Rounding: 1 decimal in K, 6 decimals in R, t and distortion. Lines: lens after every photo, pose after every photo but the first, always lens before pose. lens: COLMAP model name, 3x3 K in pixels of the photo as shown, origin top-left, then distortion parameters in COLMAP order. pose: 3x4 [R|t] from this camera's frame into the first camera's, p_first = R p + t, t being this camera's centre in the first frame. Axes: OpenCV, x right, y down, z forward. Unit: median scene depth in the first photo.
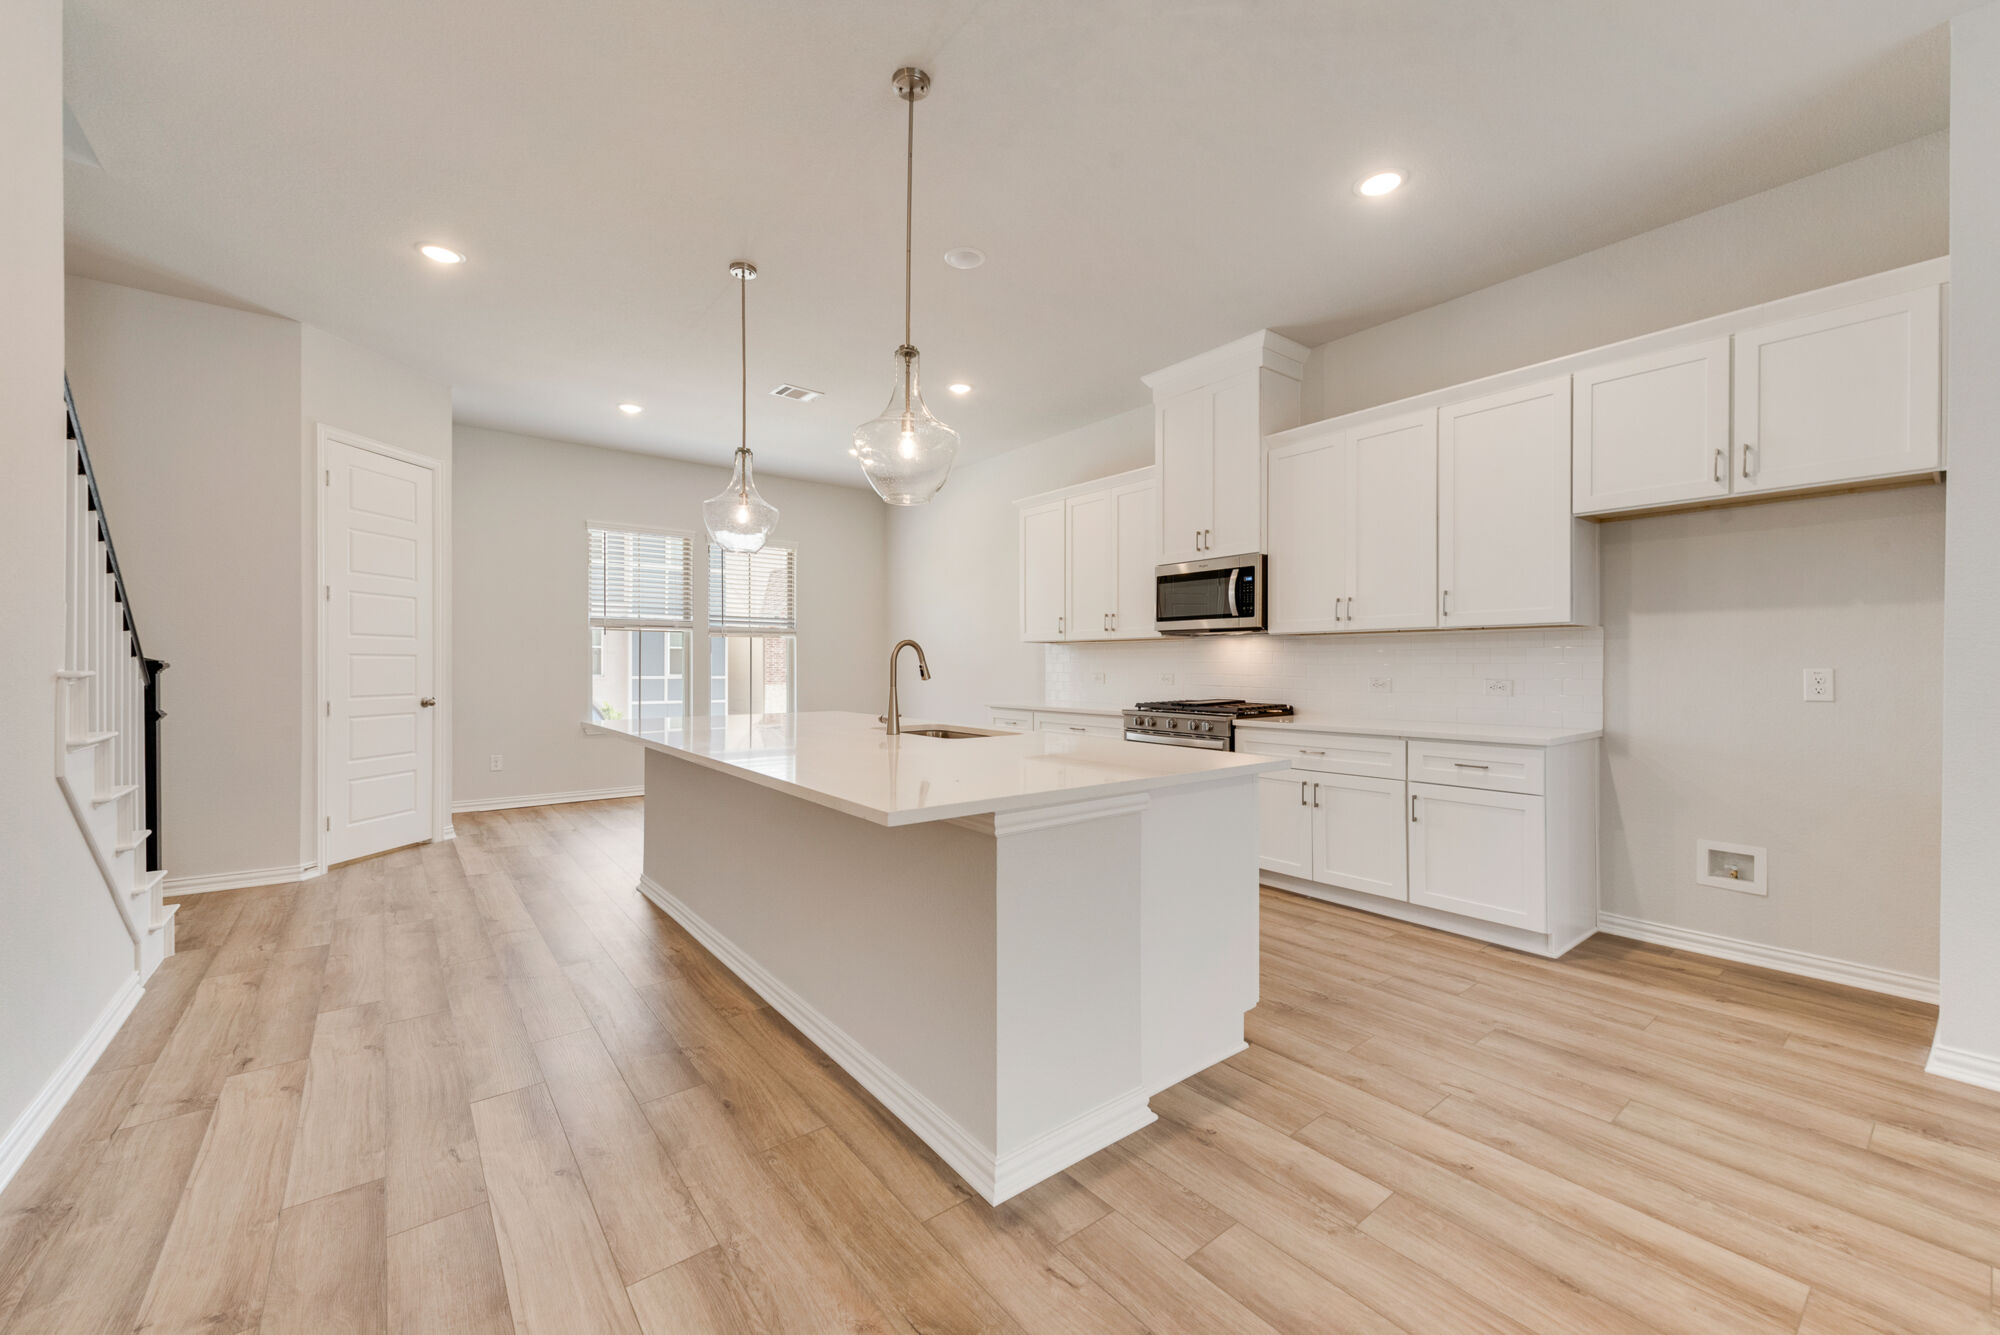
lens RADIAL K [[803.5, 0, 987.0], [0, 803.5, 663.3], [0, 0, 1]] dist [0.024843, -0.000052]
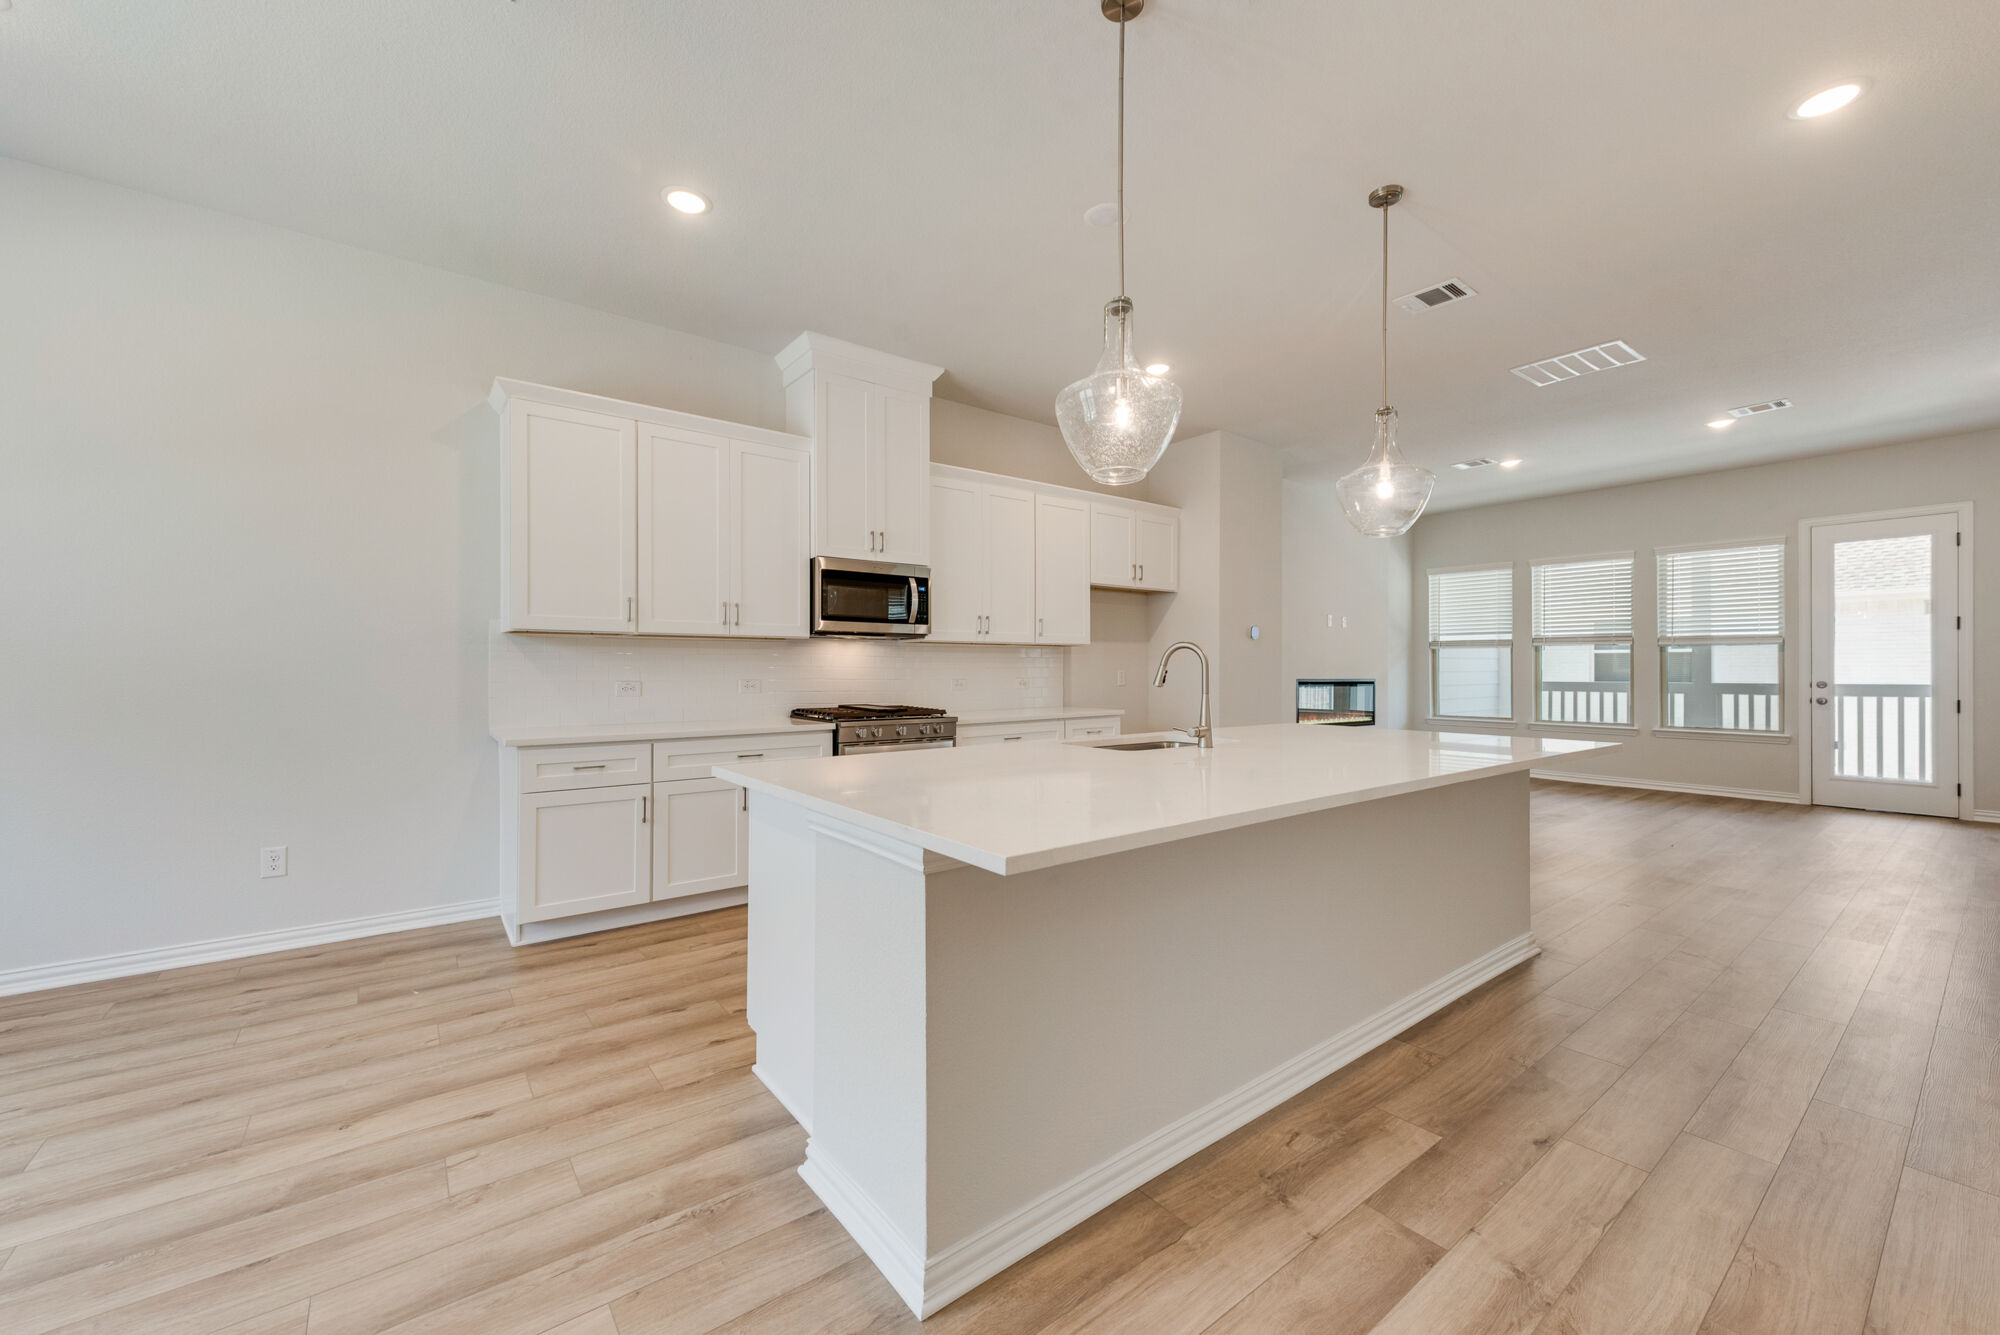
lens RADIAL K [[785.7, 0, 995.5], [0, 785.7, 672.3], [0, 0, 1]] dist [0.006110, -0.000194]
pose [[-0.011002, -0.008266, 0.999905, -0.719581], [-0.002834, 0.999962, 0.008235, -0.003126], [-0.999935, -0.002743, -0.011025, 0.904705]]
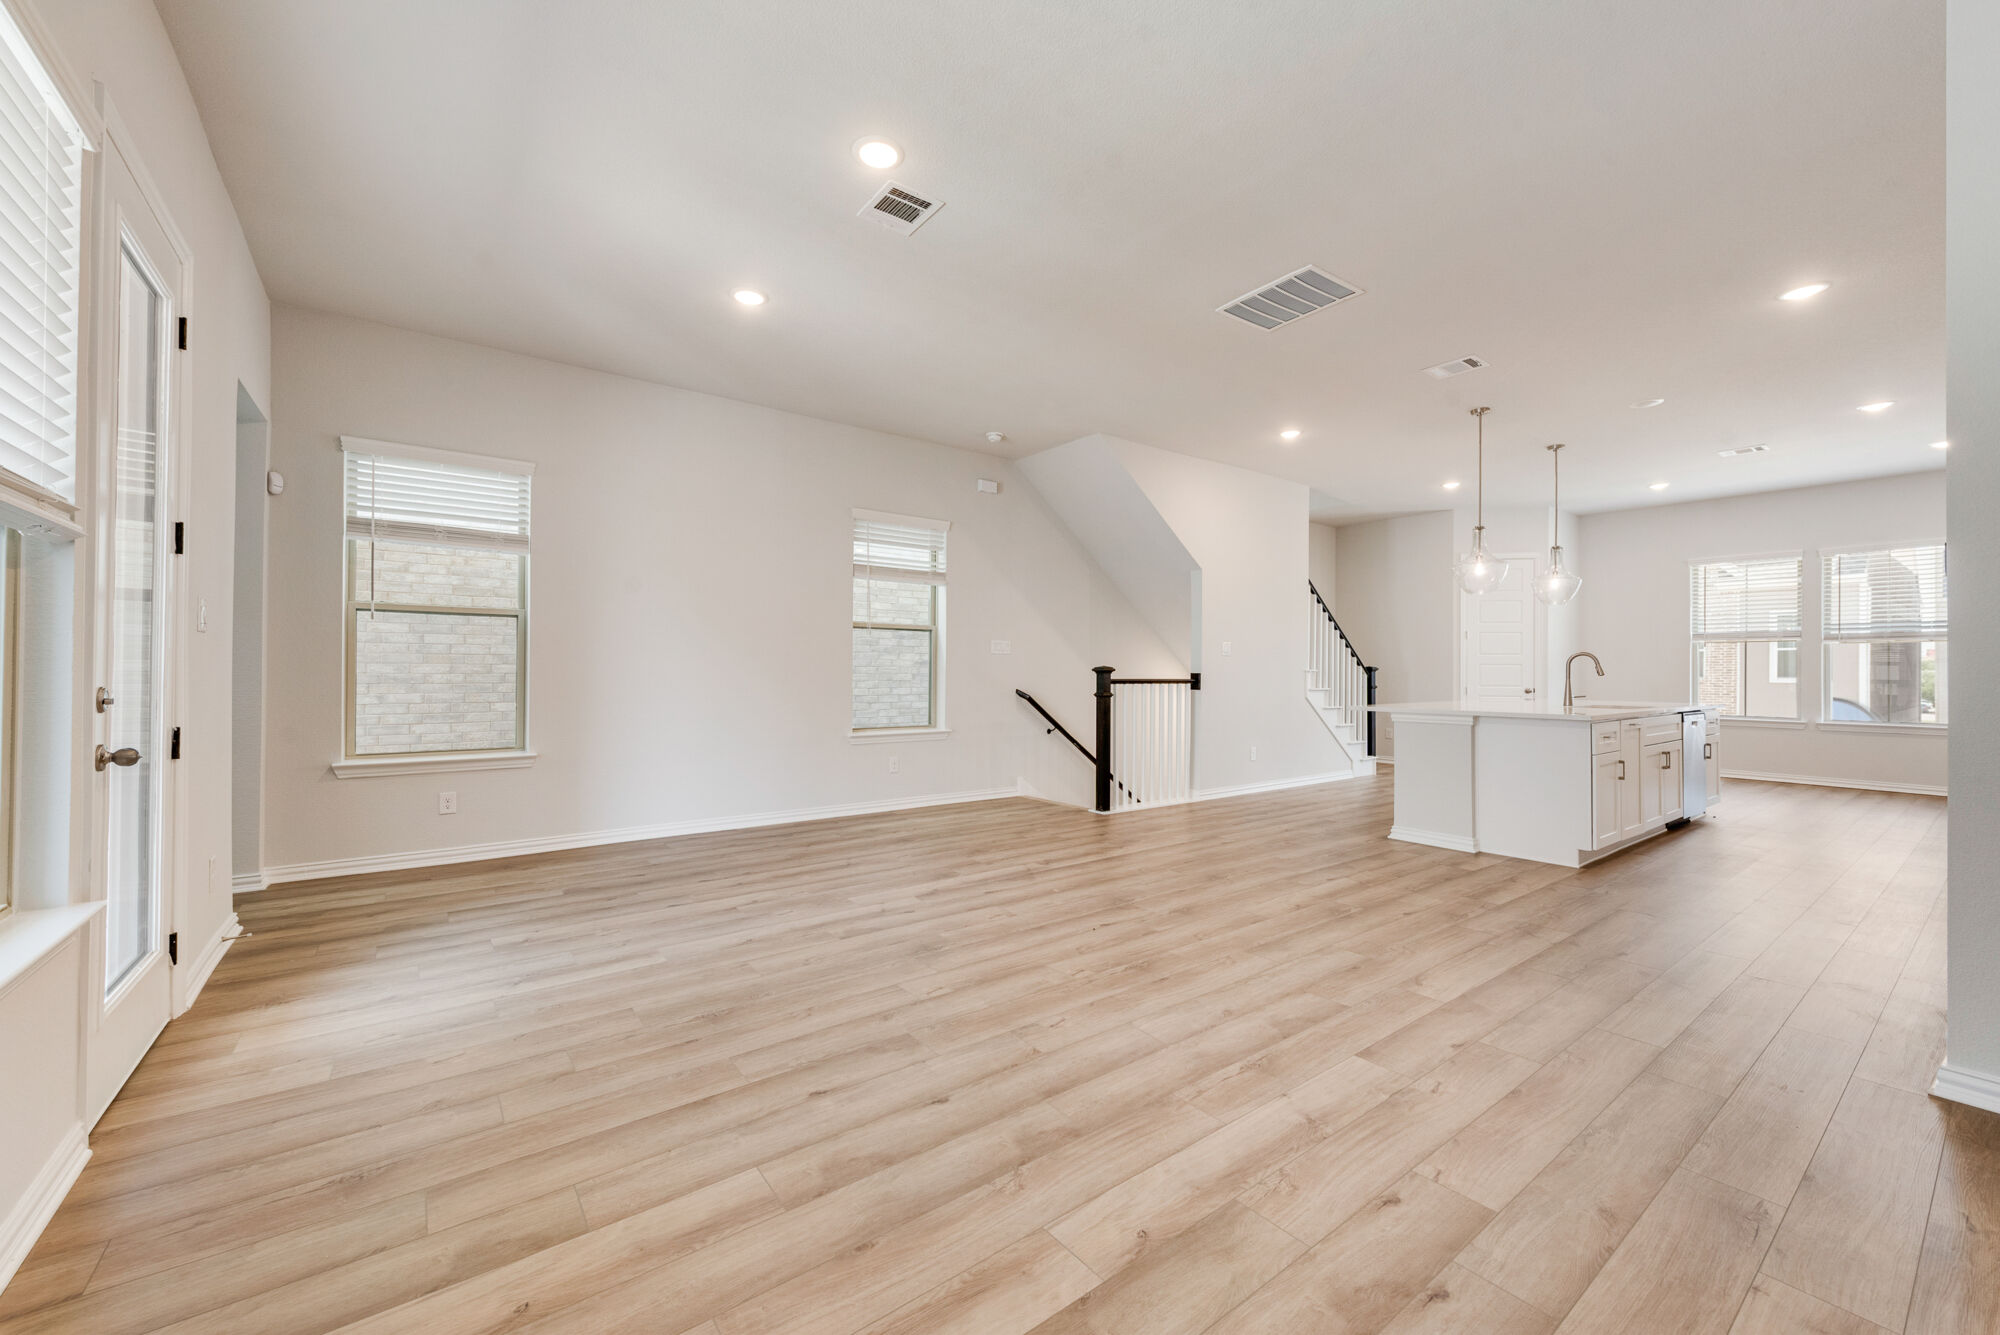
lens RADIAL K [[783.0, 0, 994.5], [0, 783.0, 660.1], [0, 0, 1]] dist [0.008546, -0.000292]
pose [[-0.002039, -0.014720, -0.999890, 1.168221], [-0.003244, 0.999886, -0.014714, 0.011155], [0.999993, 0.003214, -0.002087, -0.188739]]
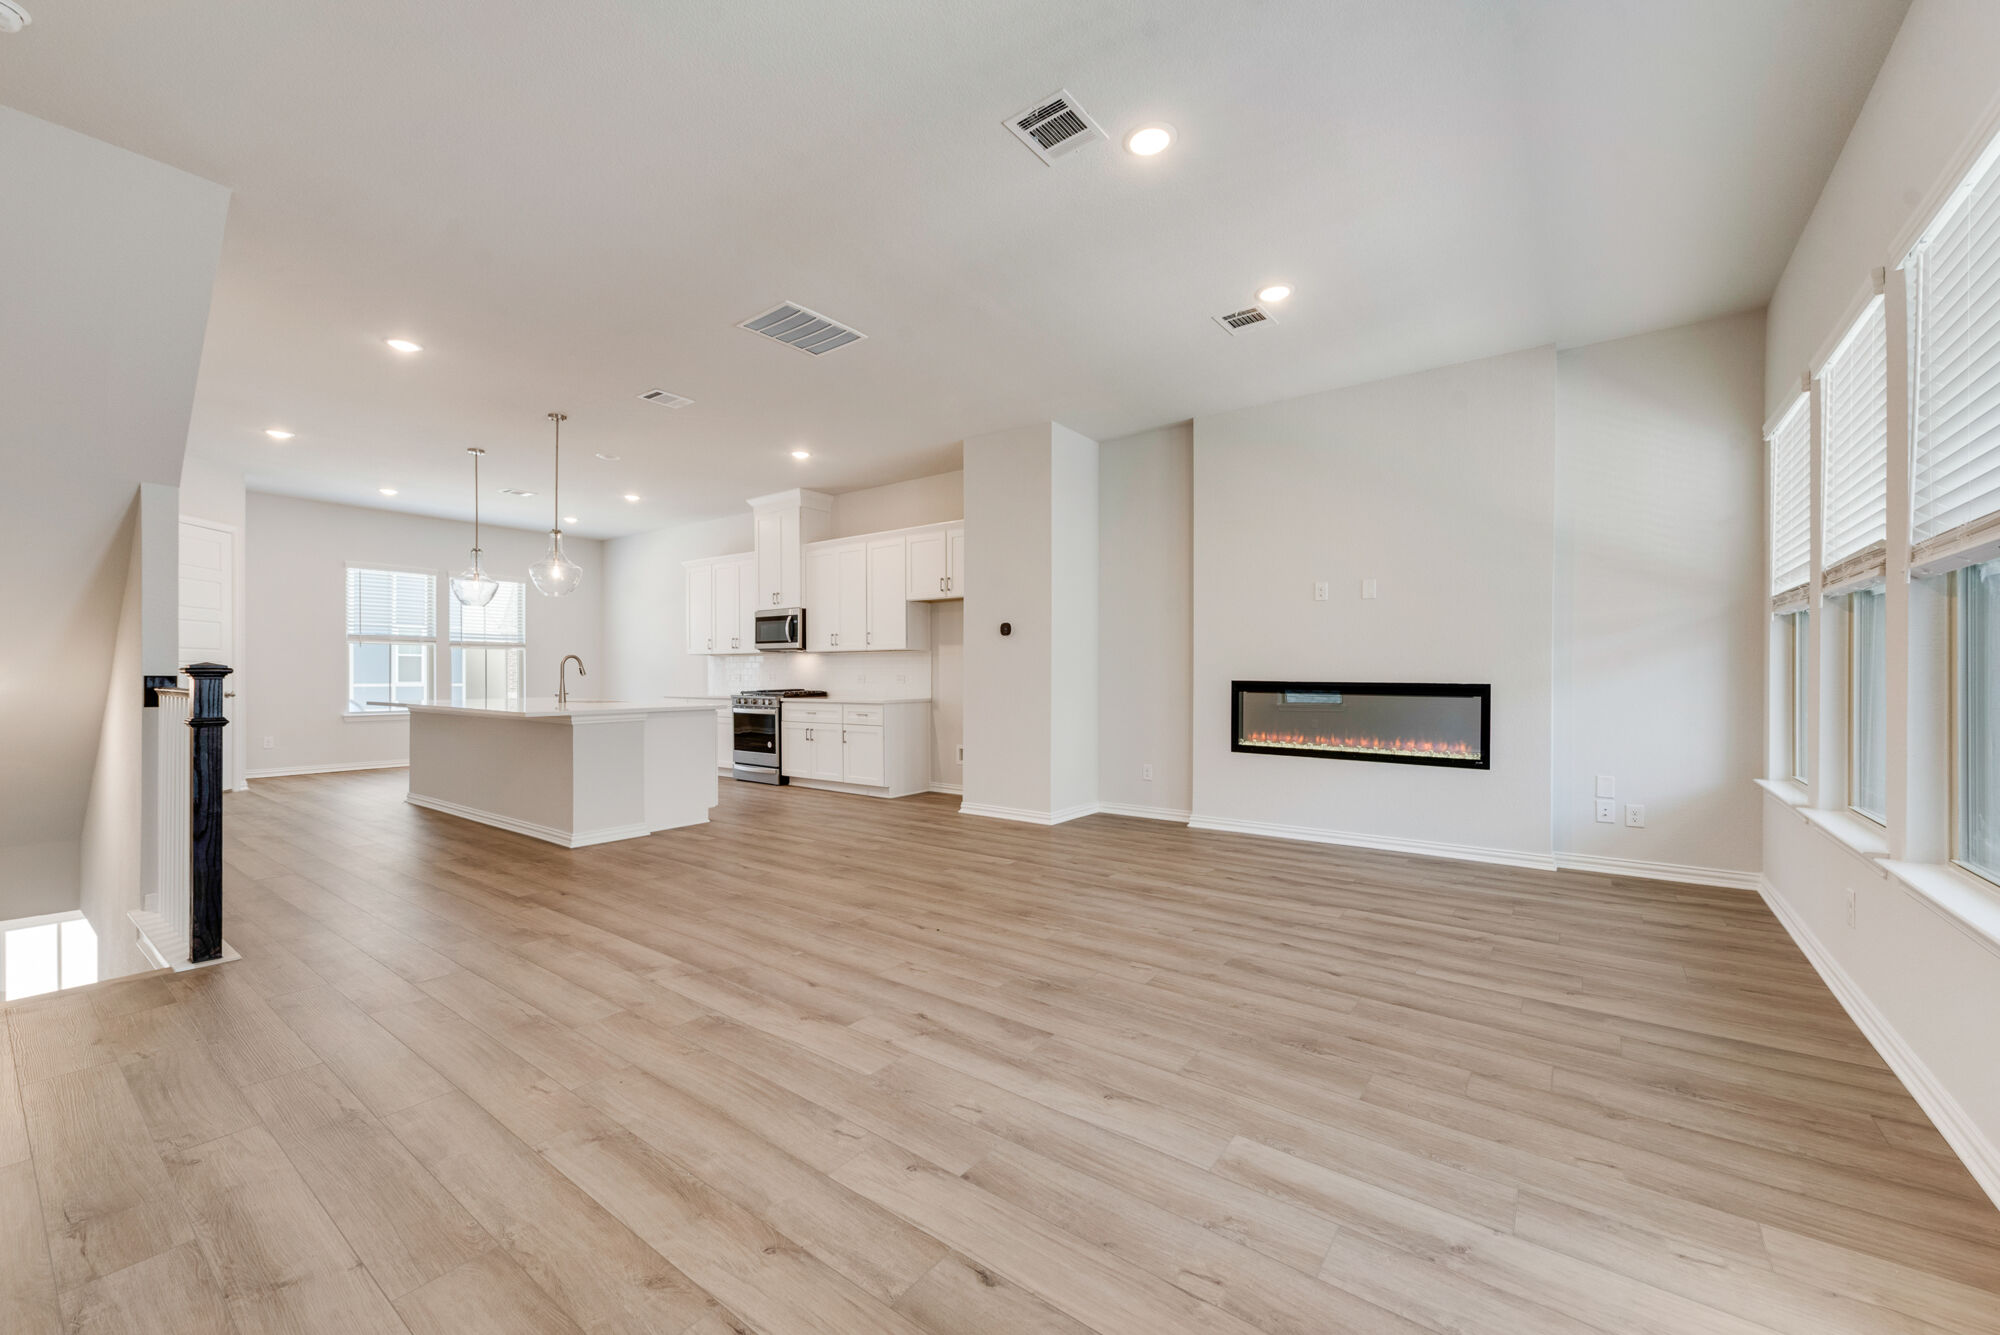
lens RADIAL K [[785.7, 0, 995.5], [0, 785.7, 672.3], [0, 0, 1]] dist [0.006110, -0.000194]
pose [[0.960597, -0.001608, 0.277940, 0.265021], [0.001168, 0.999998, 0.001749, 0.007472], [-0.277942, -0.001356, 0.960597, -0.832395]]
